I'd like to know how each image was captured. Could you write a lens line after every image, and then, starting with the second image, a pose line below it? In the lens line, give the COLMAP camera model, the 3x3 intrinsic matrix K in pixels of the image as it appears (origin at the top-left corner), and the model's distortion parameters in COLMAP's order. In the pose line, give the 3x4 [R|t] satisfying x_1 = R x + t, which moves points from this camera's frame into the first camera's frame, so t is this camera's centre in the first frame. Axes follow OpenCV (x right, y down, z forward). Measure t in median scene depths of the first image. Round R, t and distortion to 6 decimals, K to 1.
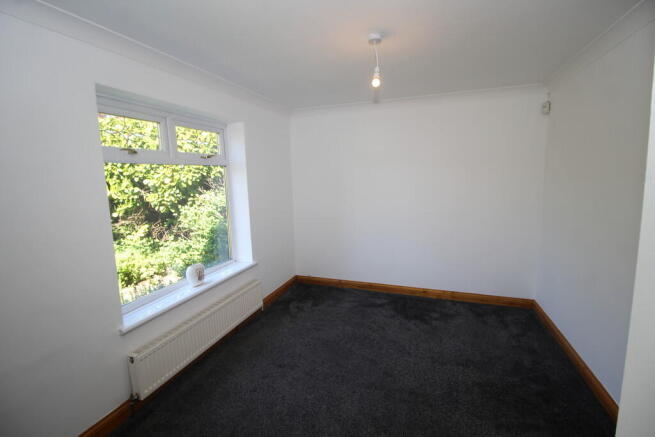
lens RADIAL K [[303.5, 0, 327.6], [0, 303.5, 218.0], [0, 0, 1]] dist [-0.003667, -0.000135]
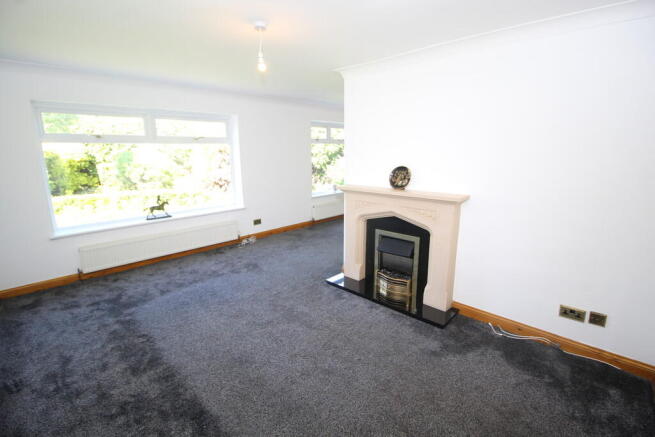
lens RADIAL K [[303.5, 0, 327.9], [0, 303.5, 221.0], [0, 0, 1]] dist [-0.003667, -0.000135]
pose [[0.906554, 0.115188, -0.406069, 0.307298], [-0.078574, 0.991281, 0.105775, 0.105037], [0.414713, -0.063984, 0.907700, -0.700859]]
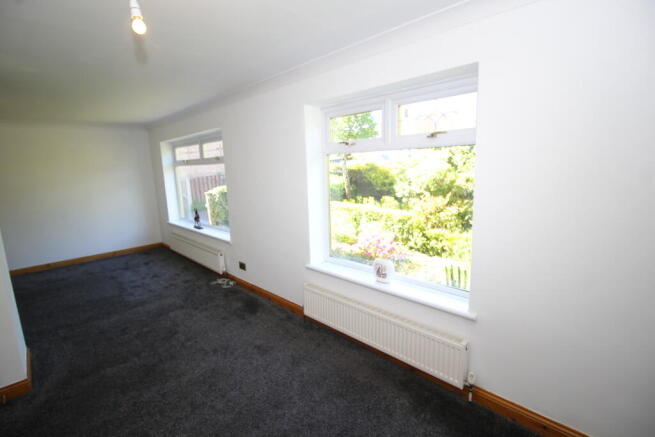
lens RADIAL K [[303.5, 0, 328.2], [0, 303.5, 217.4], [0, 0, 1]] dist [-0.003667, -0.000135]
pose [[-0.431865, 0.191317, -0.881414, 0.220418], [-0.079033, 0.965458, 0.248284, -0.095929], [0.898469, 0.176886, -0.401828, 0.618361]]
